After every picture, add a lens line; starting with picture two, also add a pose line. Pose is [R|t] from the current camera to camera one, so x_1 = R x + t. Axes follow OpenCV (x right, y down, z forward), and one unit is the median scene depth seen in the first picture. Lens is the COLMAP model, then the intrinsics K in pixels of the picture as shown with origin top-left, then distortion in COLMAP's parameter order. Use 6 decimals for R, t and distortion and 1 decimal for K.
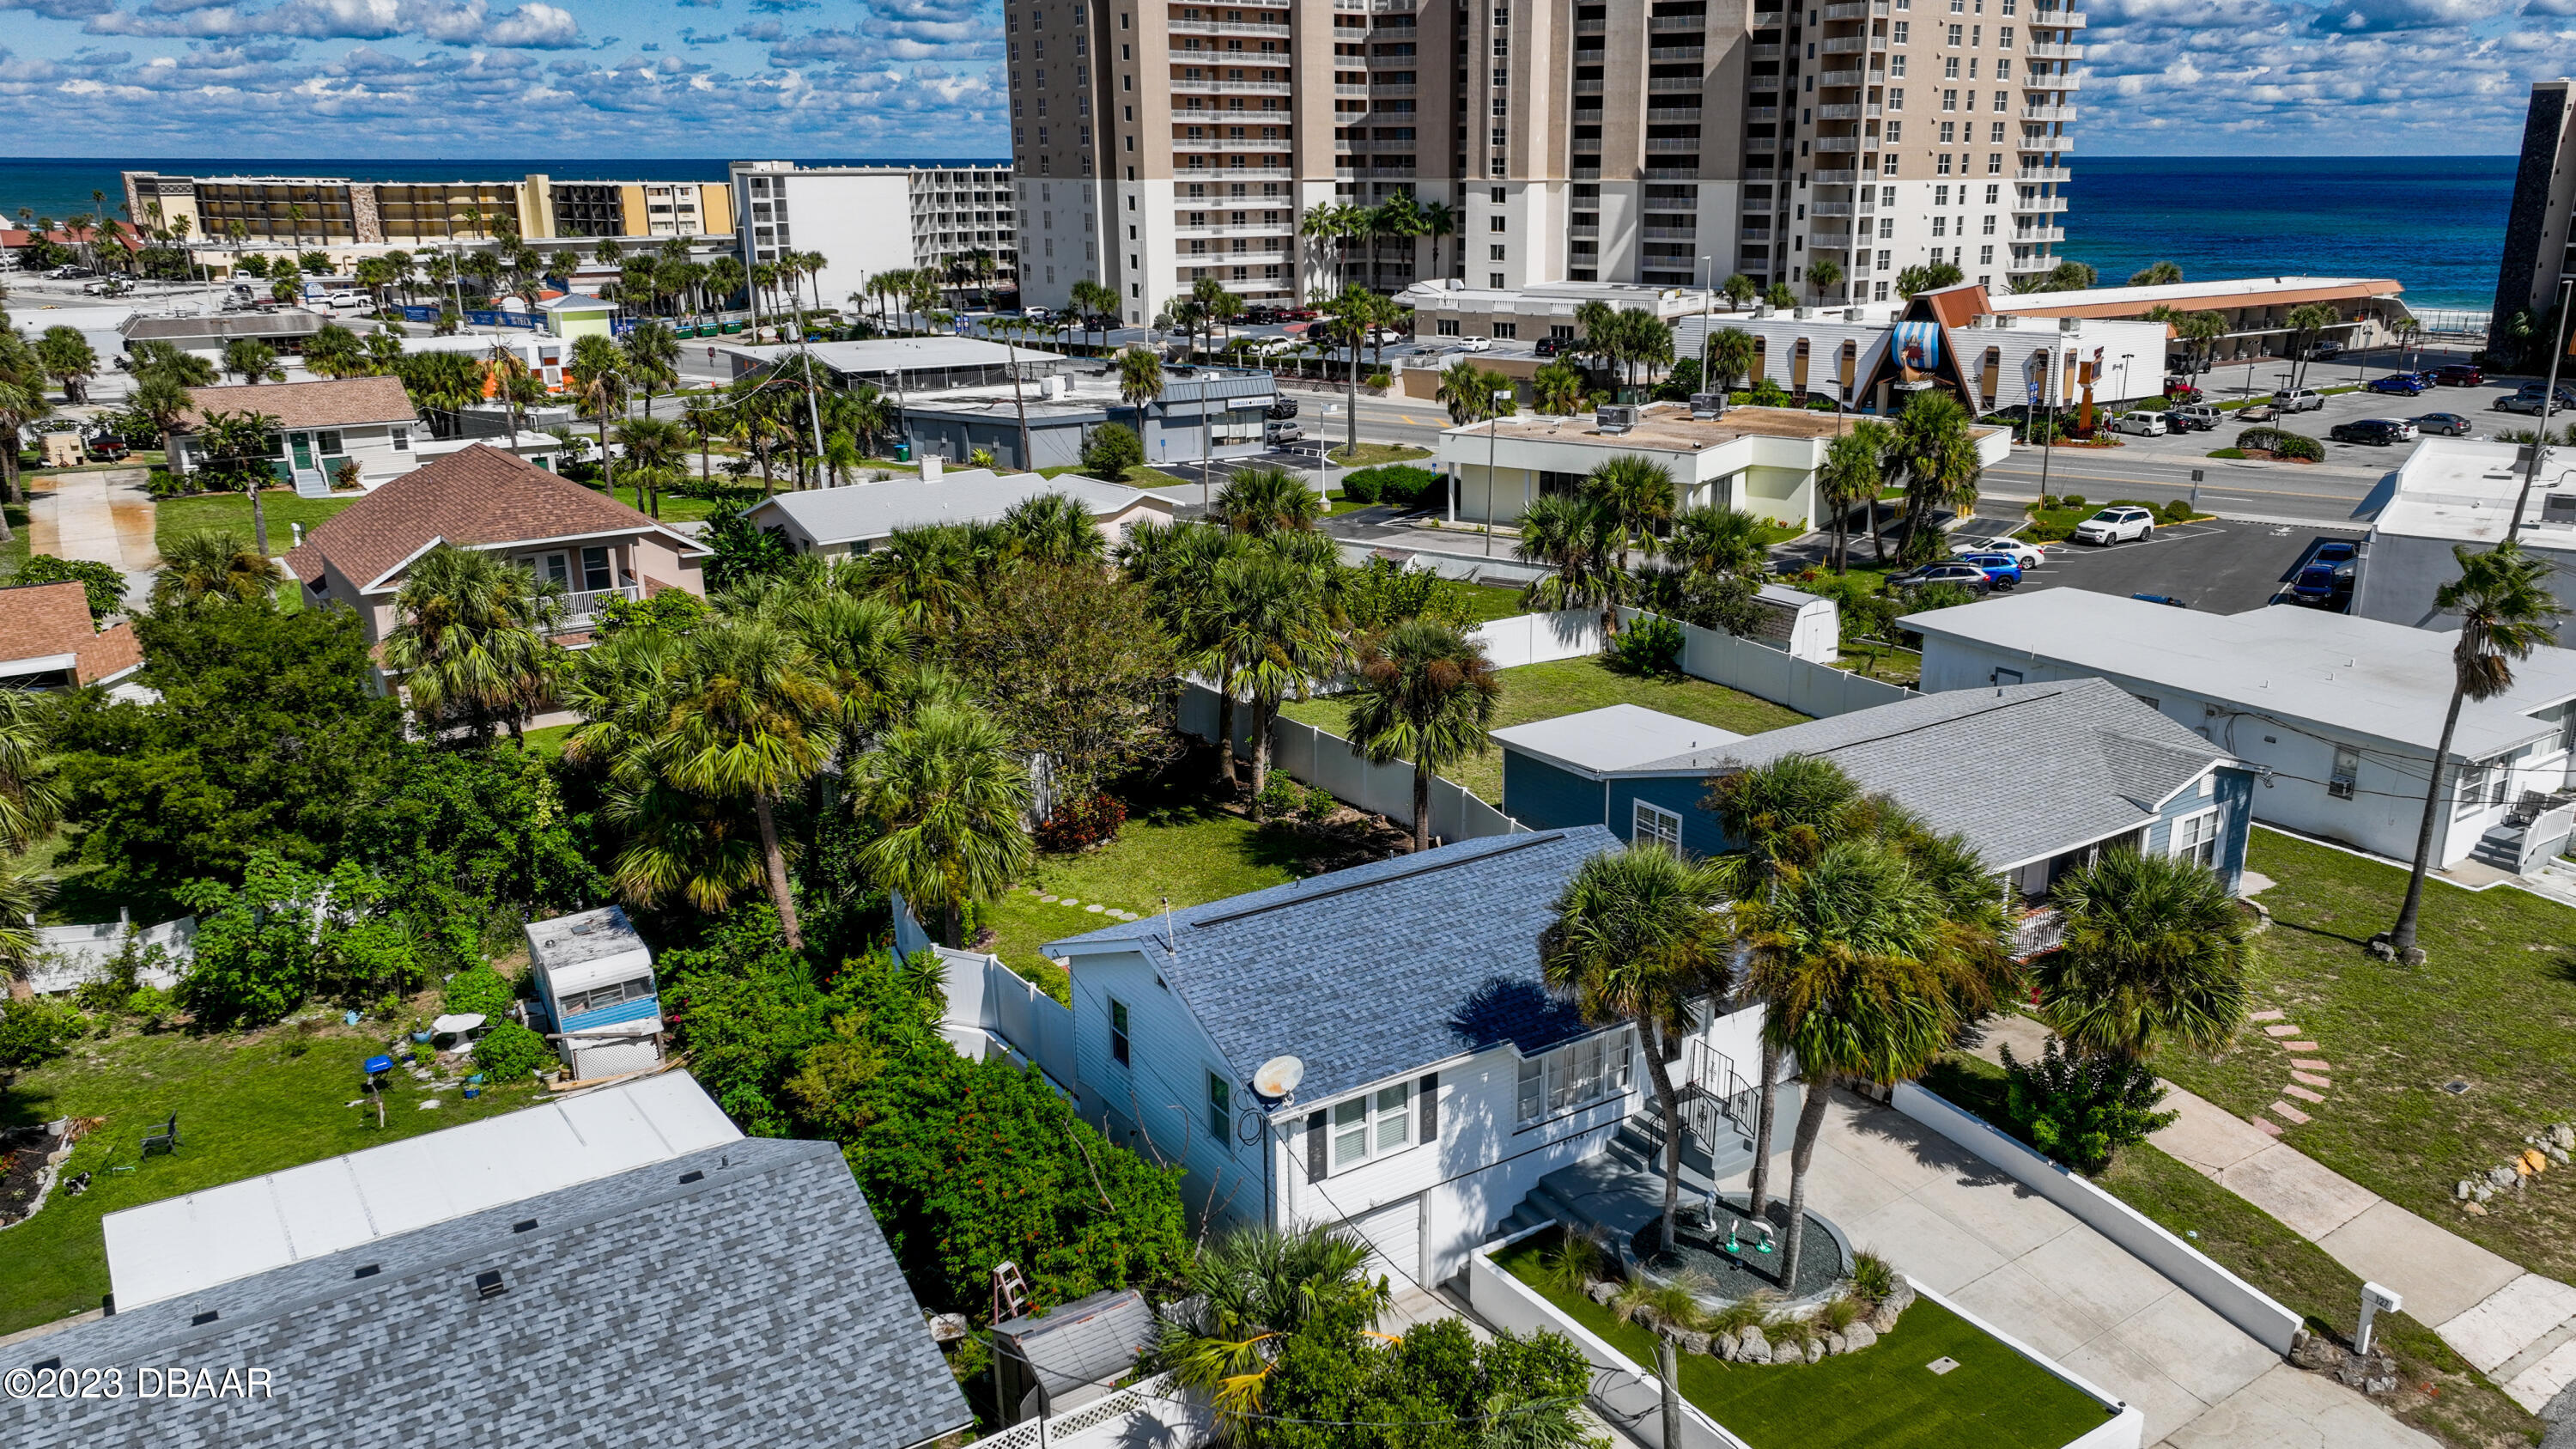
lens RADIAL K [[1905.7, 0, 1289.2], [0, 1905.7, 737.3], [0, 0, 1]] dist [0.024827, 0.007632]
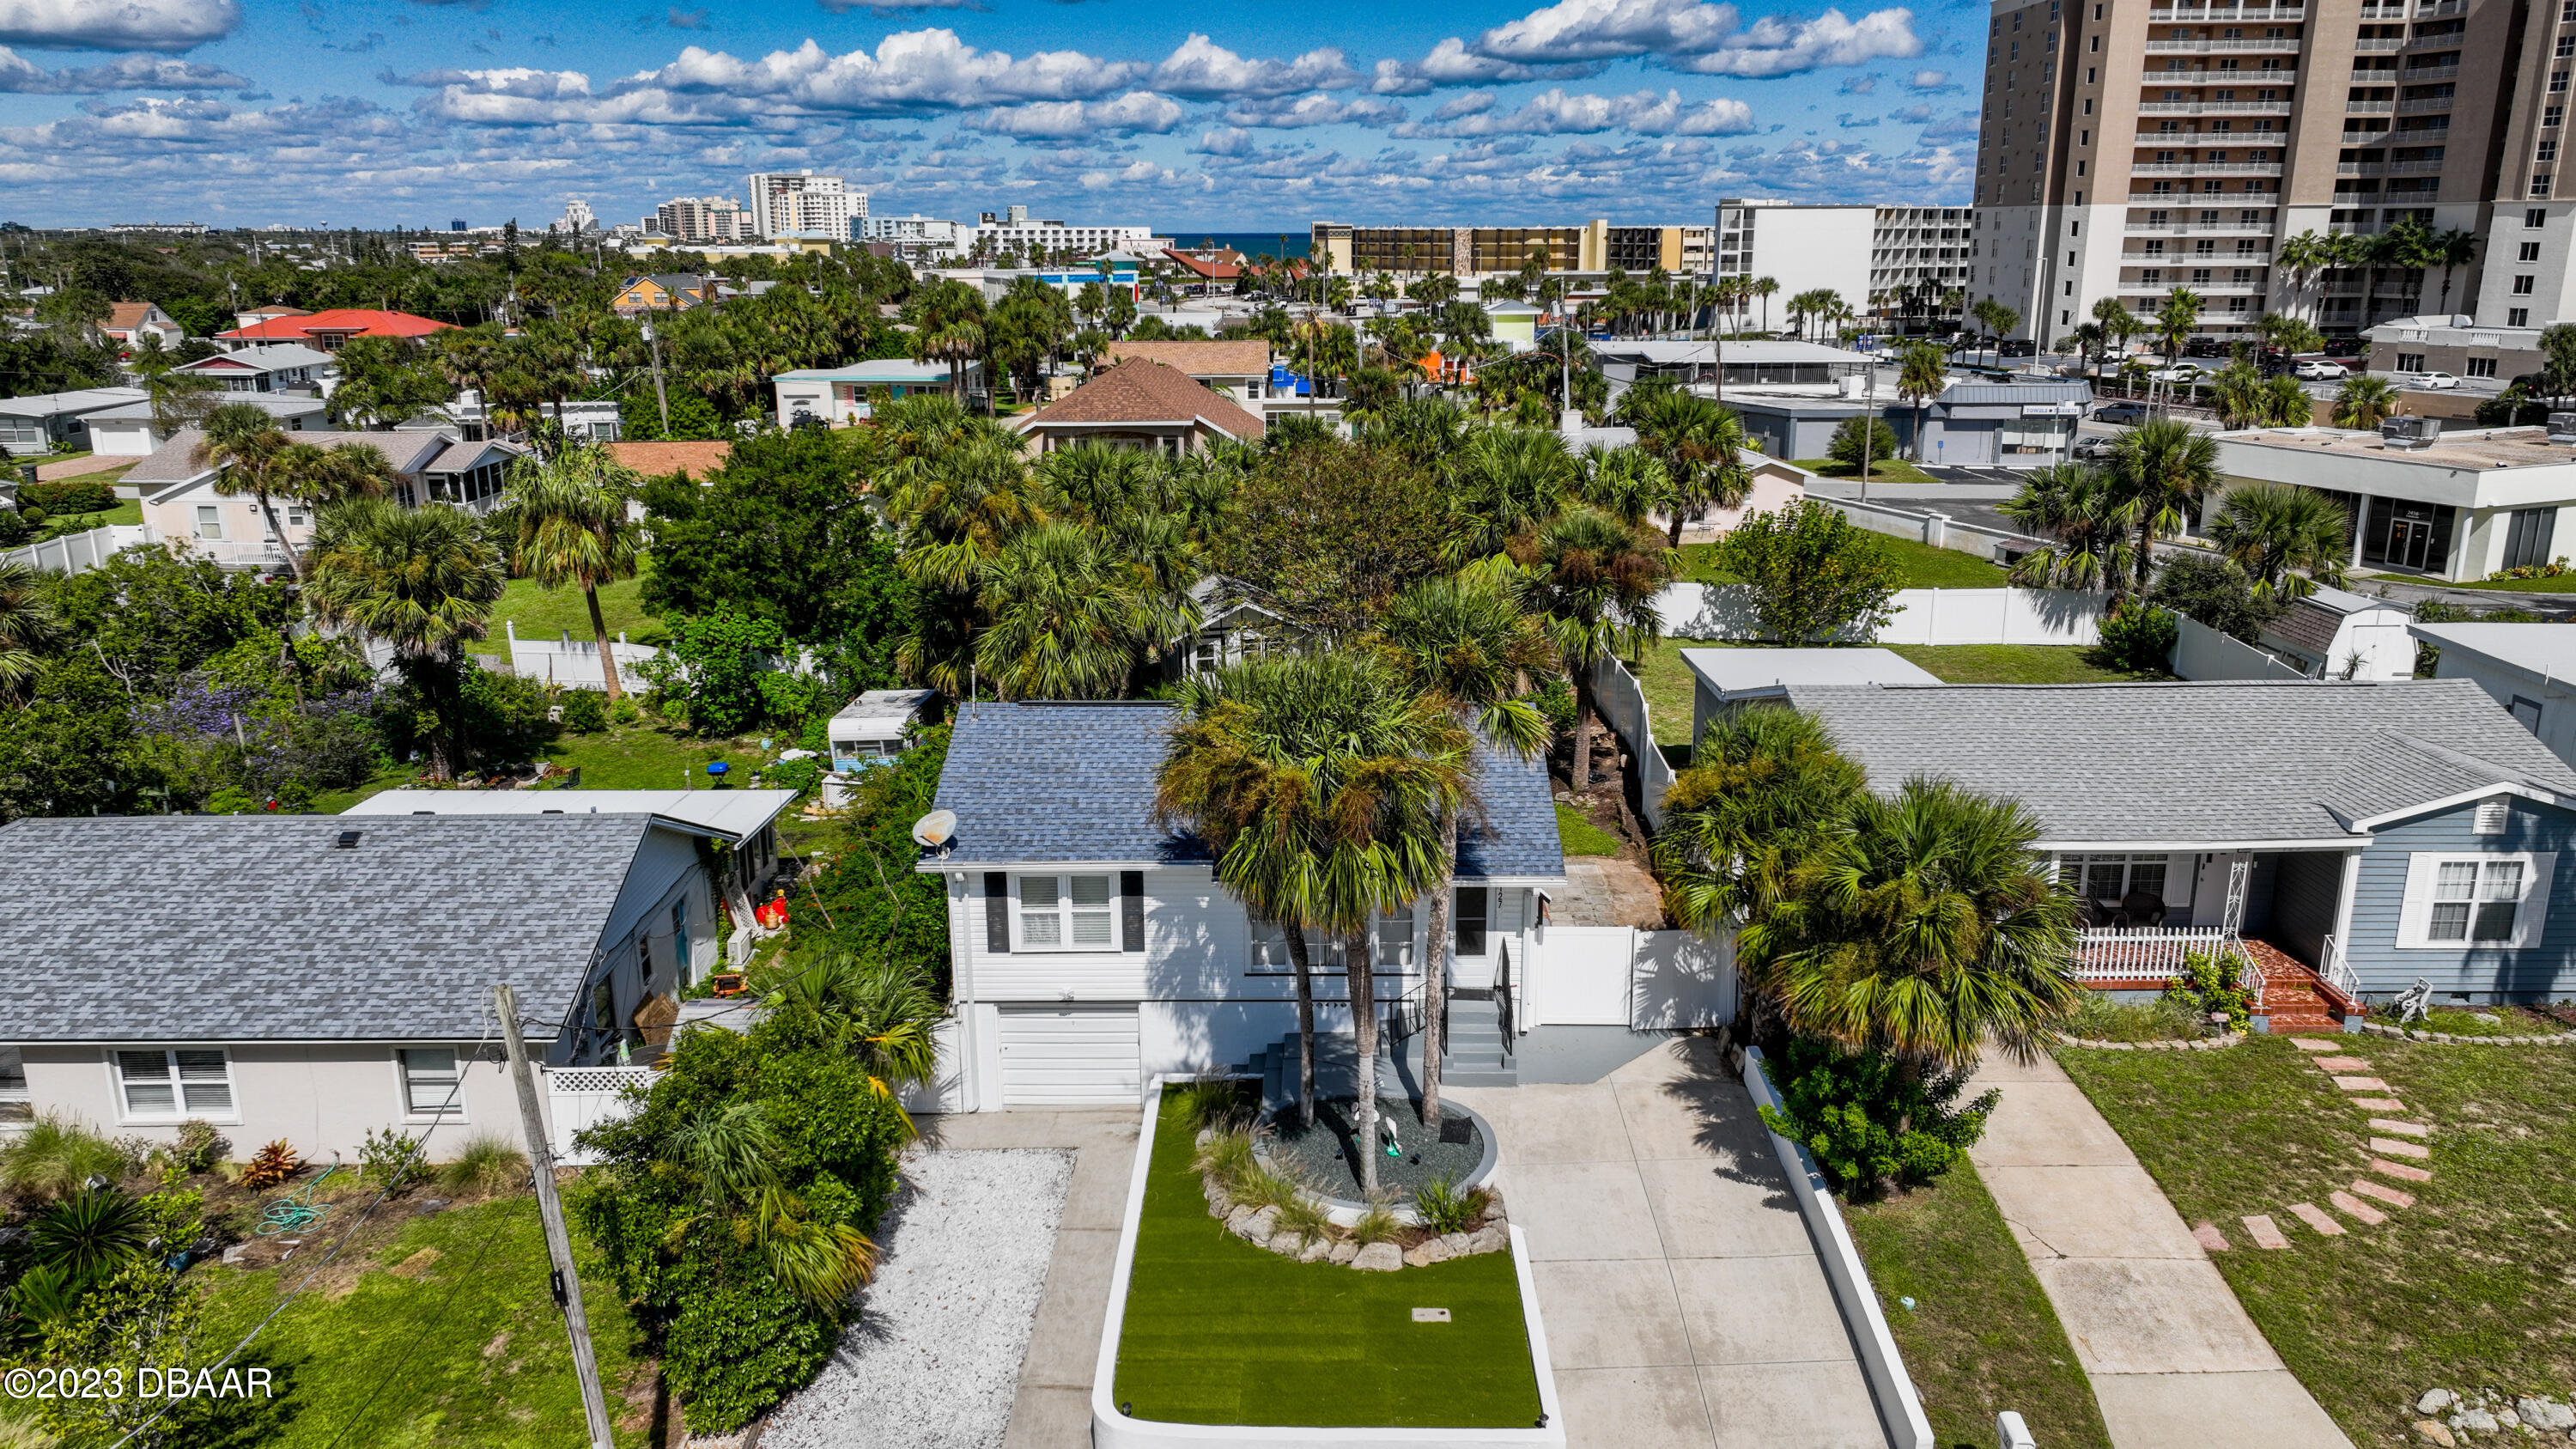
lens RADIAL K [[1747.4, 0, 1292.5], [0, 1747.4, 710.1], [0, 0, 1]] dist [-0.008317, 0.019266]
pose [[0.822314, 0.150651, -0.548730, 0.113063], [-0.167141, 0.985727, 0.020153, 0.011259], [0.543934, 0.075143, 0.835757, 0.054555]]
